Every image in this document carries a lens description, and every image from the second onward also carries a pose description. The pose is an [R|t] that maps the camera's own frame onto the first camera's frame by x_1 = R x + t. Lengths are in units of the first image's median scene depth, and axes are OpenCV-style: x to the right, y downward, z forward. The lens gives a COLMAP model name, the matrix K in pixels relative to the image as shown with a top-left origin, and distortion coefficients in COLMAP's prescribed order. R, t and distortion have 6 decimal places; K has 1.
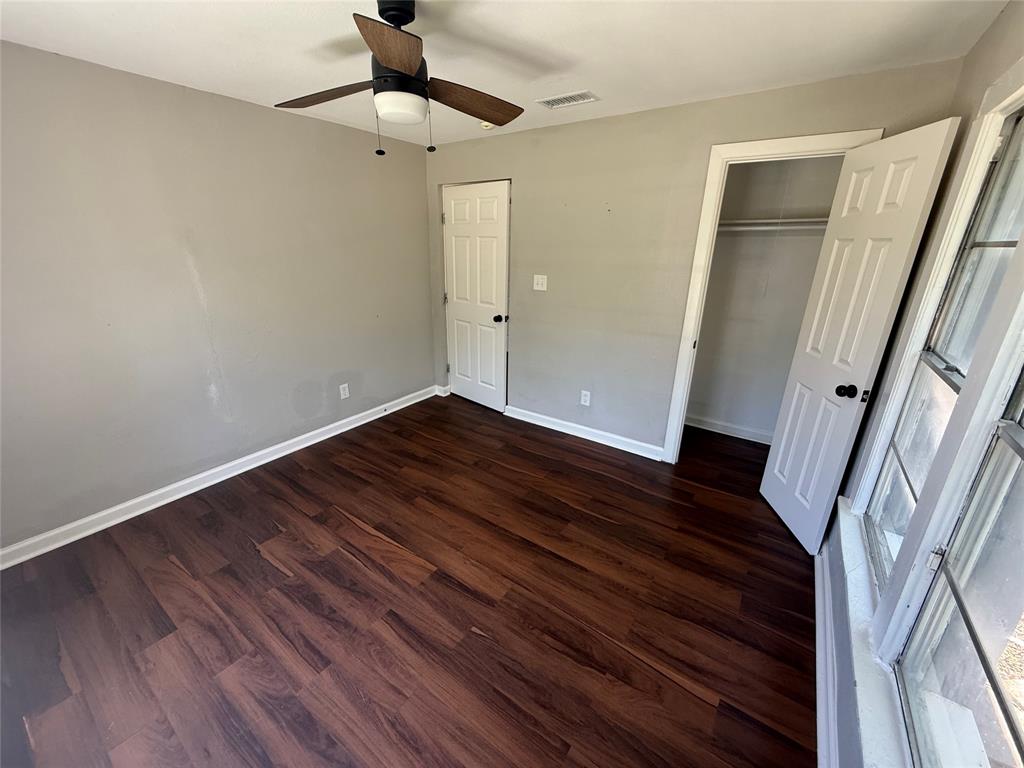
lens RADIAL K [[408.6, 0, 509.4], [0, 408.6, 383.0], [0, 0, 1]] dist [-0.001665, 0.000001]
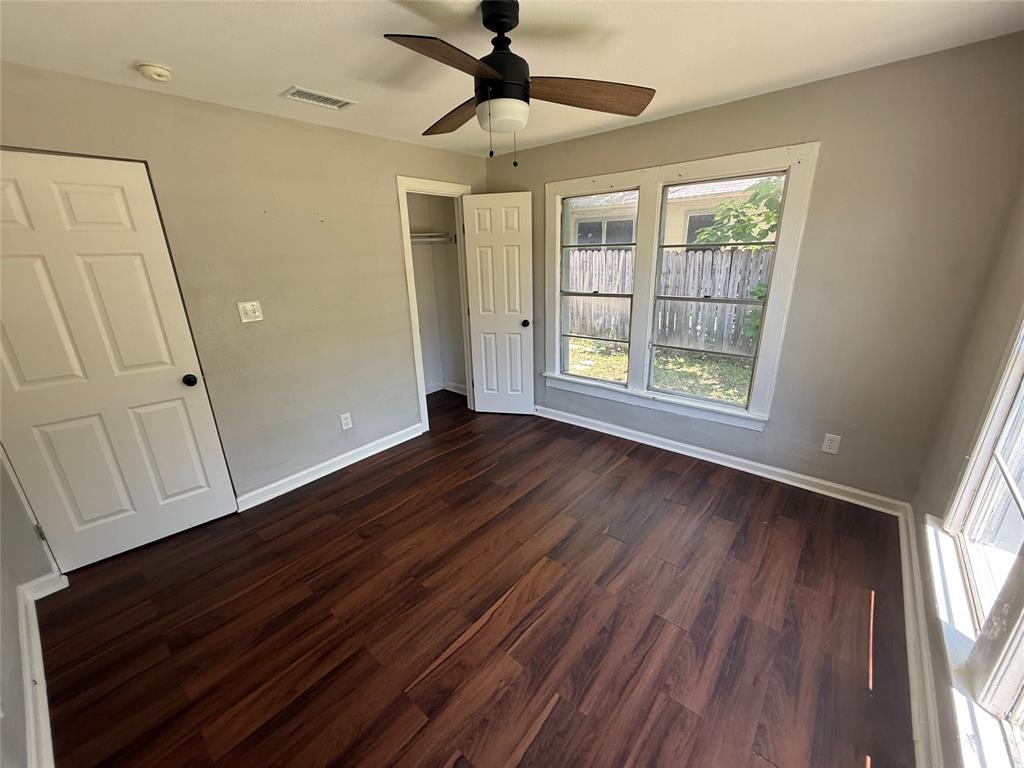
lens RADIAL K [[408.6, 0, 509.4], [0, 408.6, 383.0], [0, 0, 1]] dist [-0.001665, 0.000001]
pose [[0.088347, -0.324234, 0.941842, -0.967454], [0.354534, 0.893856, 0.274459, -0.253094], [-0.930860, 0.309667, 0.193921, 0.692719]]
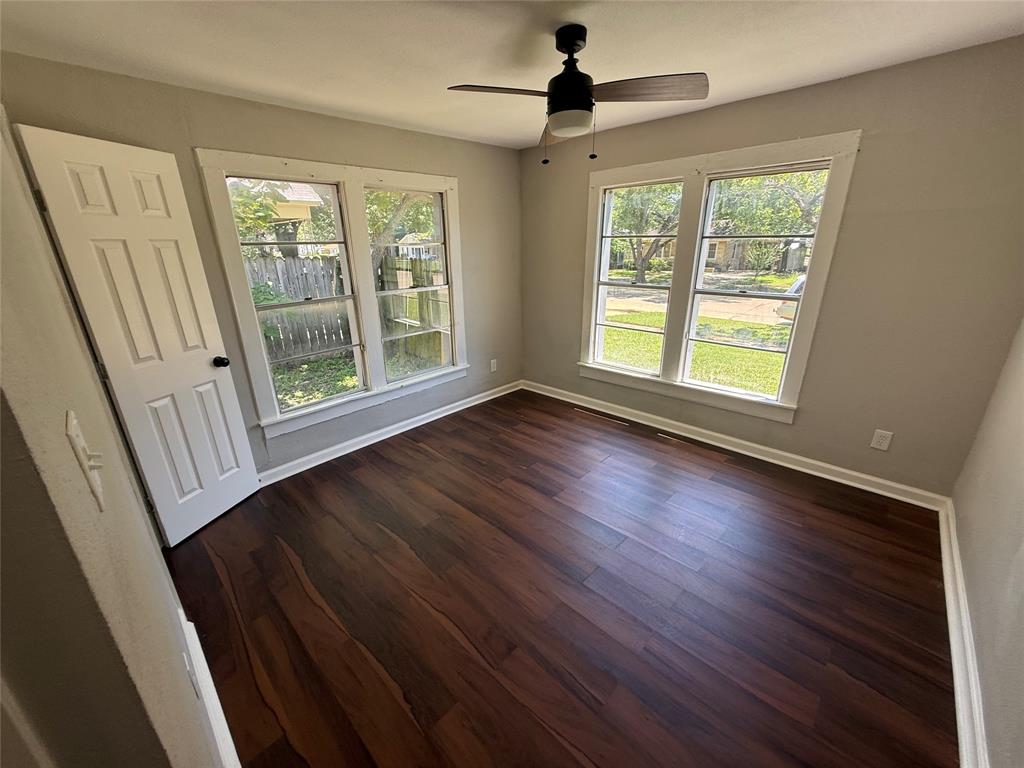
lens RADIAL K [[408.6, 0, 509.4], [0, 408.6, 383.0], [0, 0, 1]] dist [-0.001665, 0.000001]
pose [[-0.988164, -0.042251, 0.147469, -0.202478], [0.057306, 0.790051, 0.610357, -0.565587], [-0.142296, 0.611583, -0.778279, 1.668874]]
